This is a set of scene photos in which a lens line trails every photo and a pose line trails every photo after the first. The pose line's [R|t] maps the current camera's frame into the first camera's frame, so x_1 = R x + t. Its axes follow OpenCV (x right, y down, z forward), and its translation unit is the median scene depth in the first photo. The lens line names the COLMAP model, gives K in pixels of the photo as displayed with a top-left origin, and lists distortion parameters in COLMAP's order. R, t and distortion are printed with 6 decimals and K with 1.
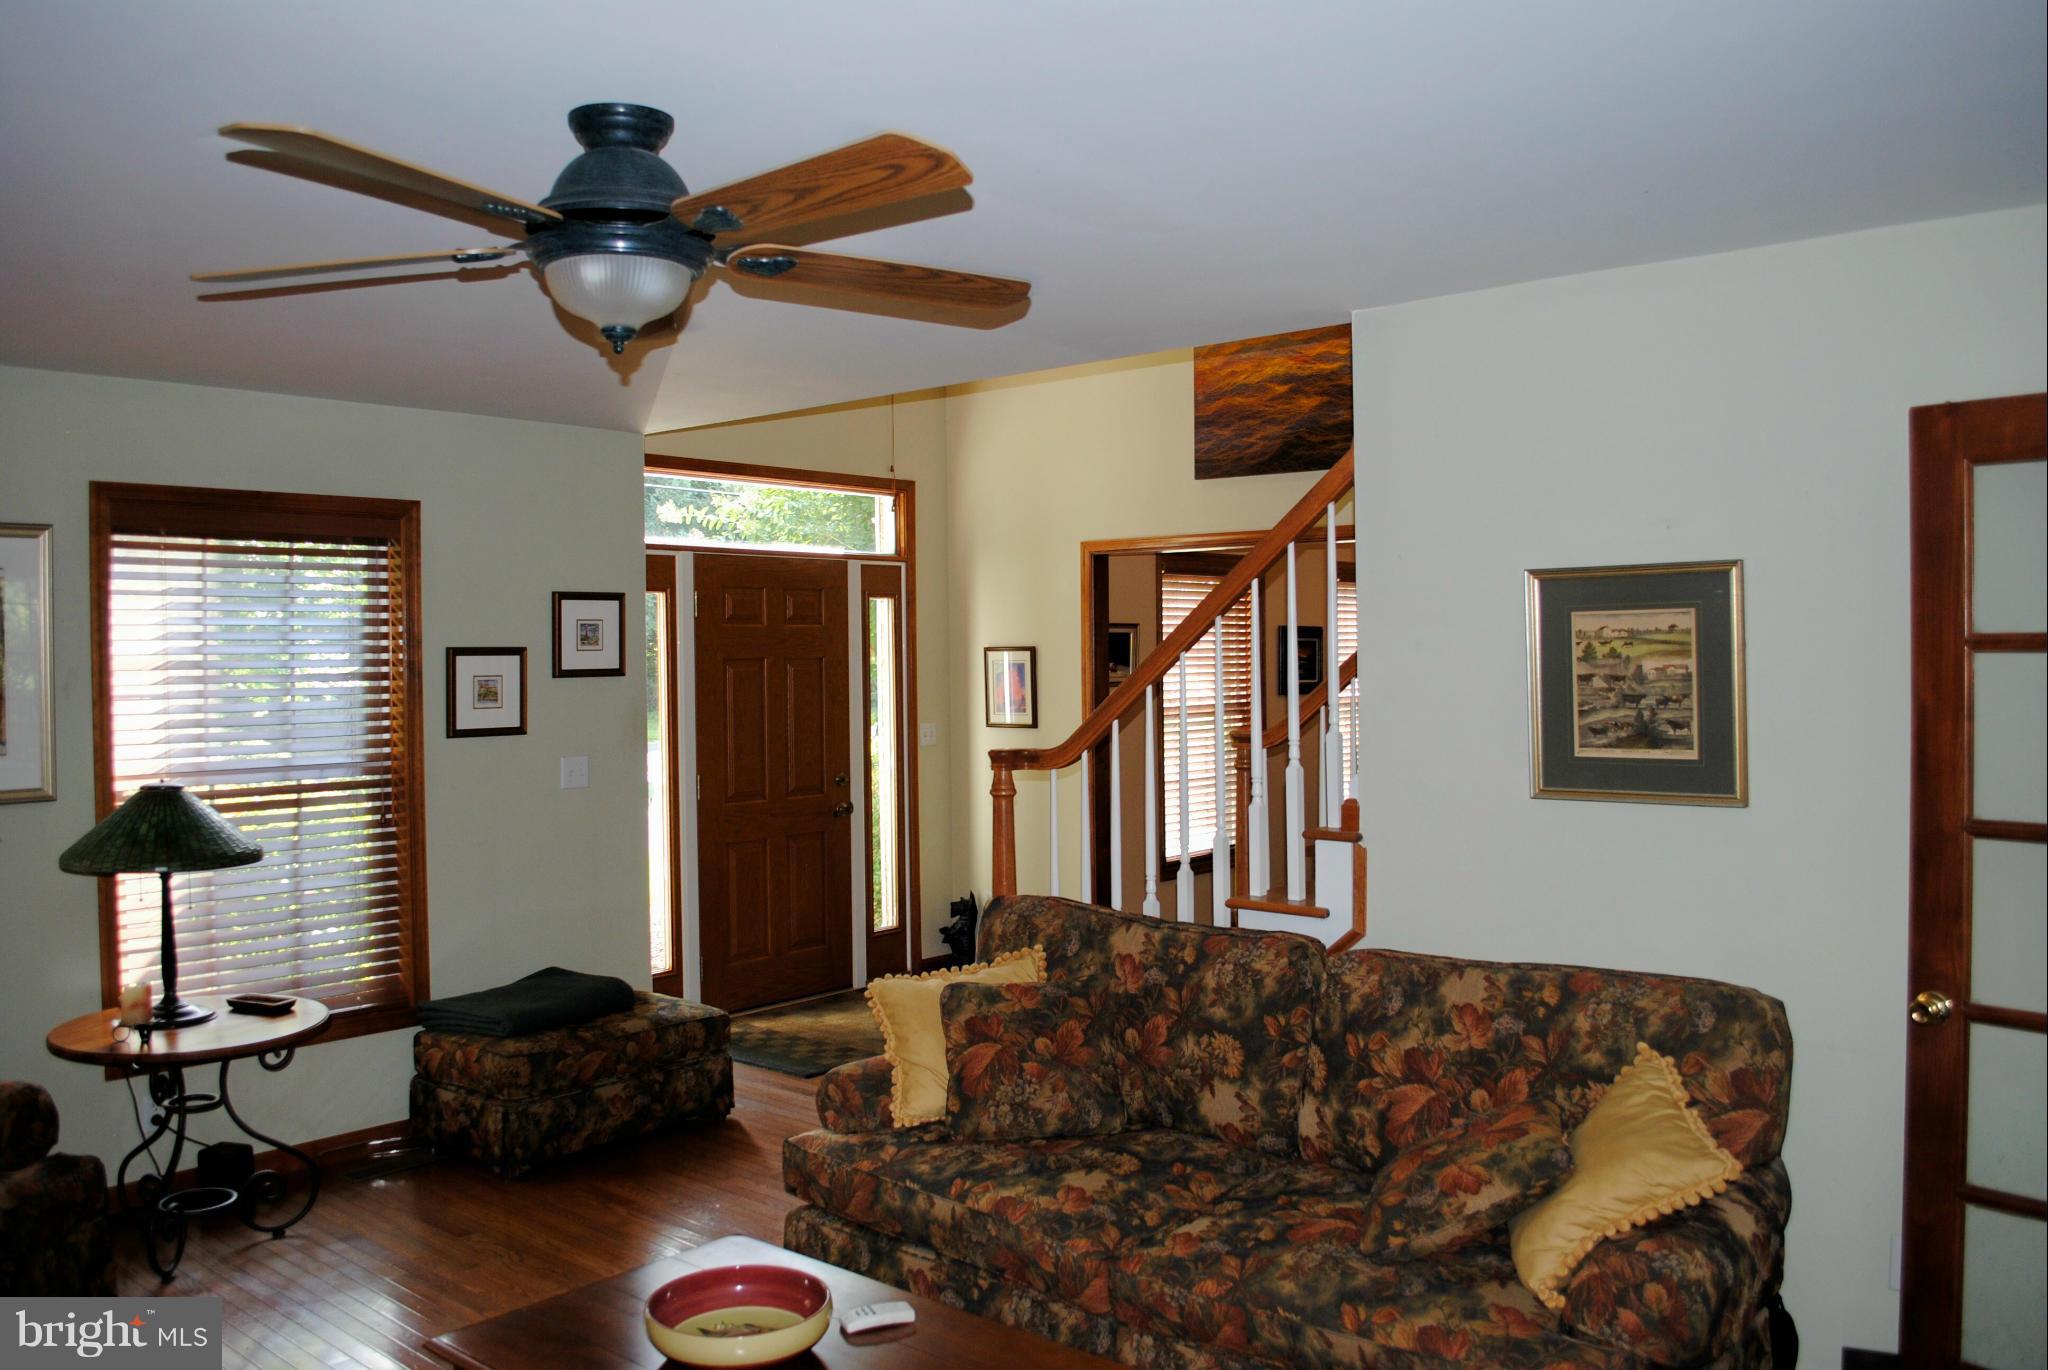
lens RADIAL K [[1609.0, 0, 1016.1], [0, 1609.0, 684.7], [0, 0, 1]] dist [-0.088791, 0.005068]
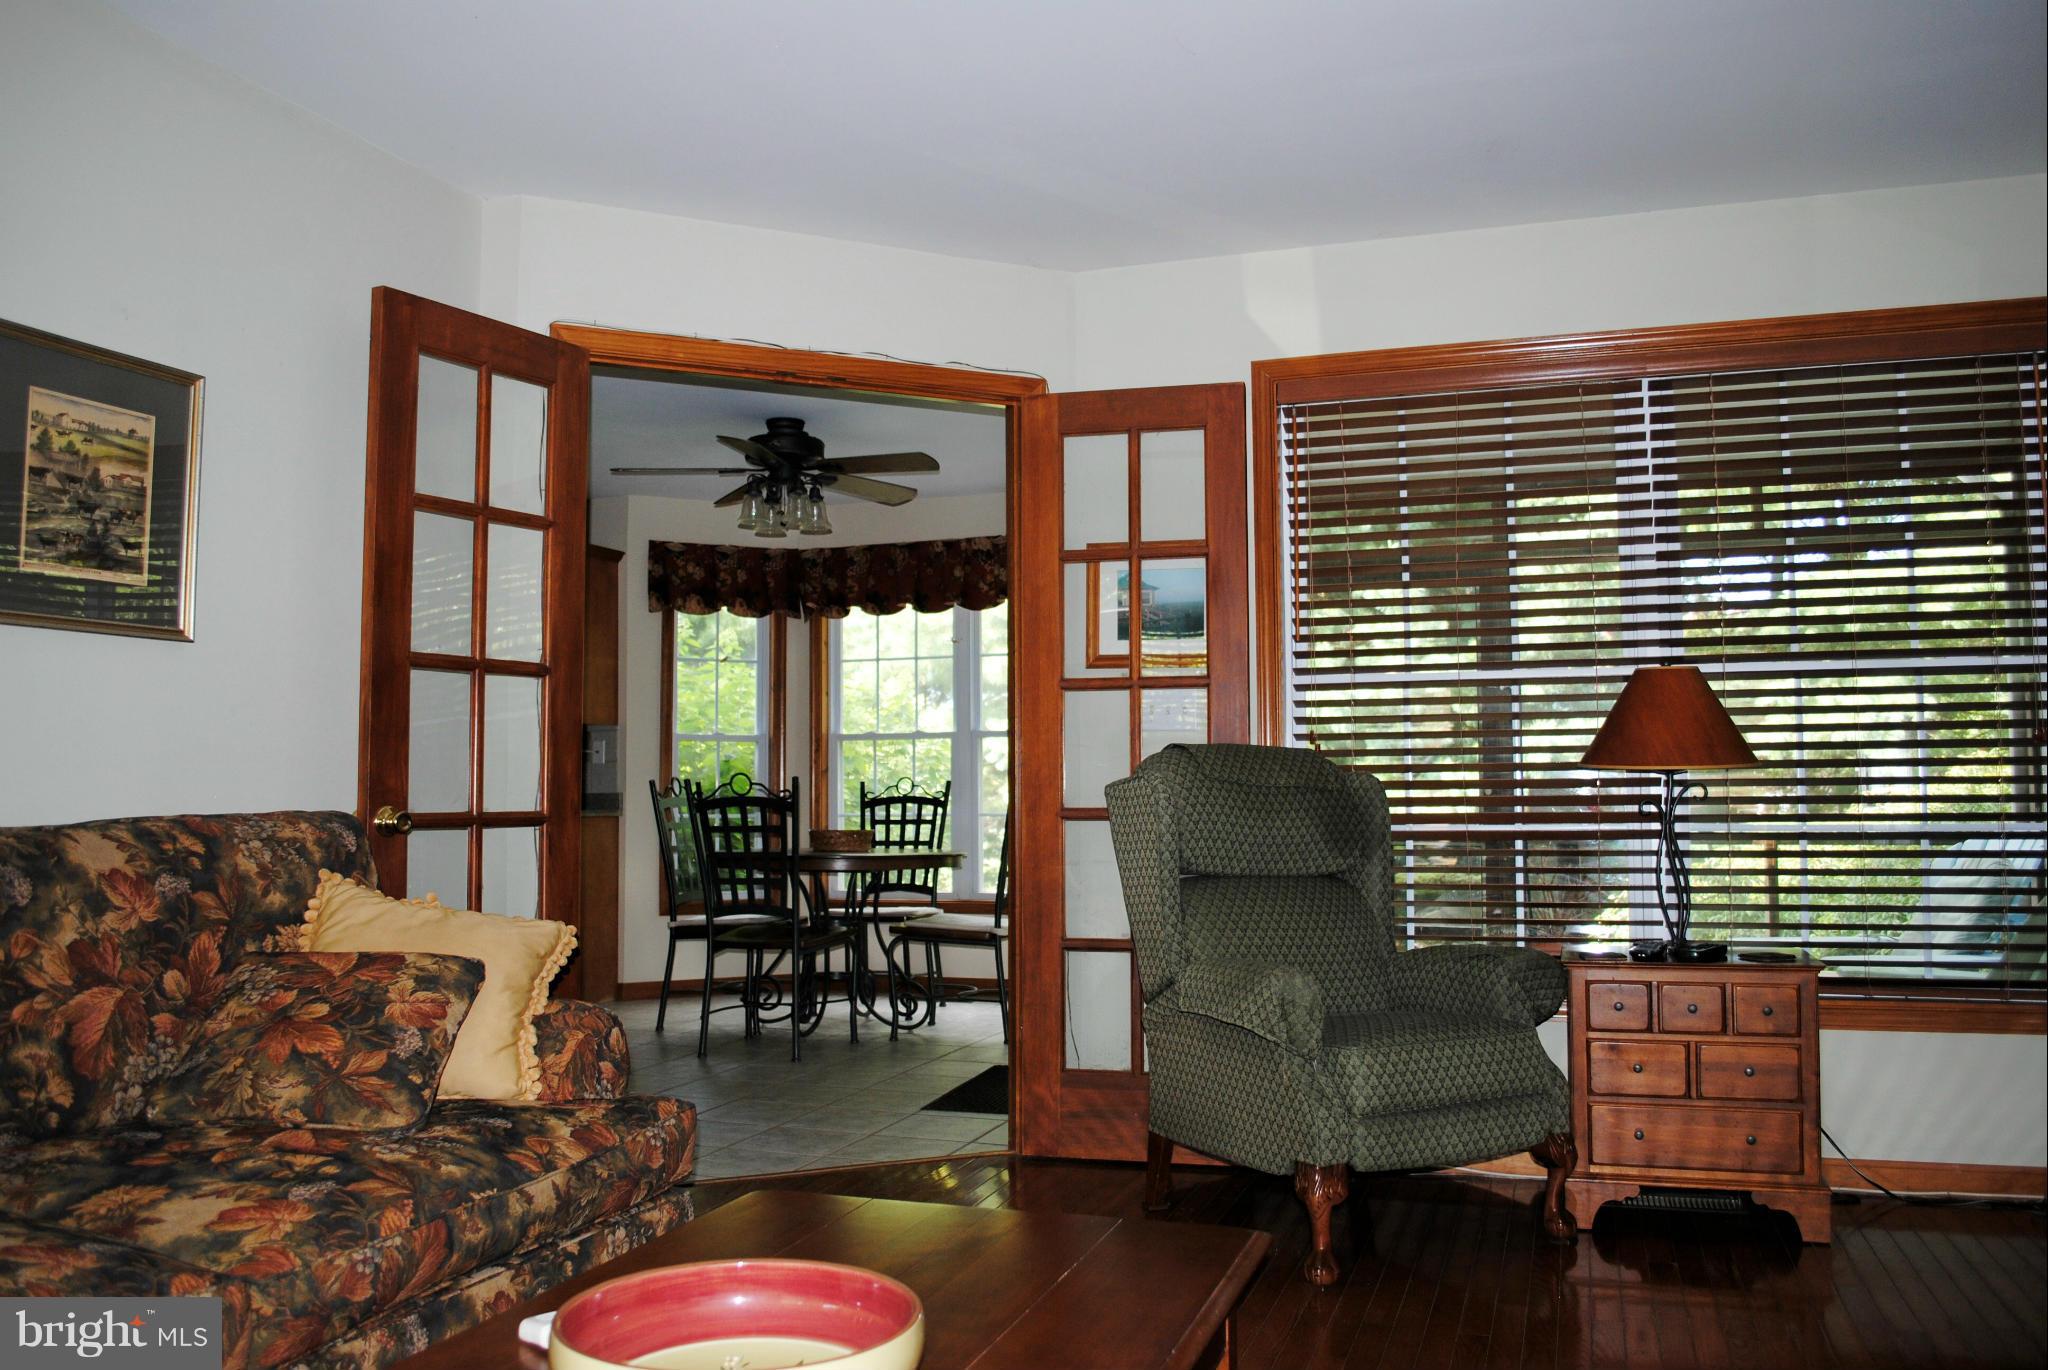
lens RADIAL K [[1609.0, 0, 1016.1], [0, 1609.0, 684.7], [0, 0, 1]] dist [-0.088791, 0.005068]
pose [[-0.363750, 0.075095, 0.928465, -0.543164], [0.031296, 0.997168, -0.068391, 0.174711], [-0.930971, 0.004180, -0.365070, 0.859998]]
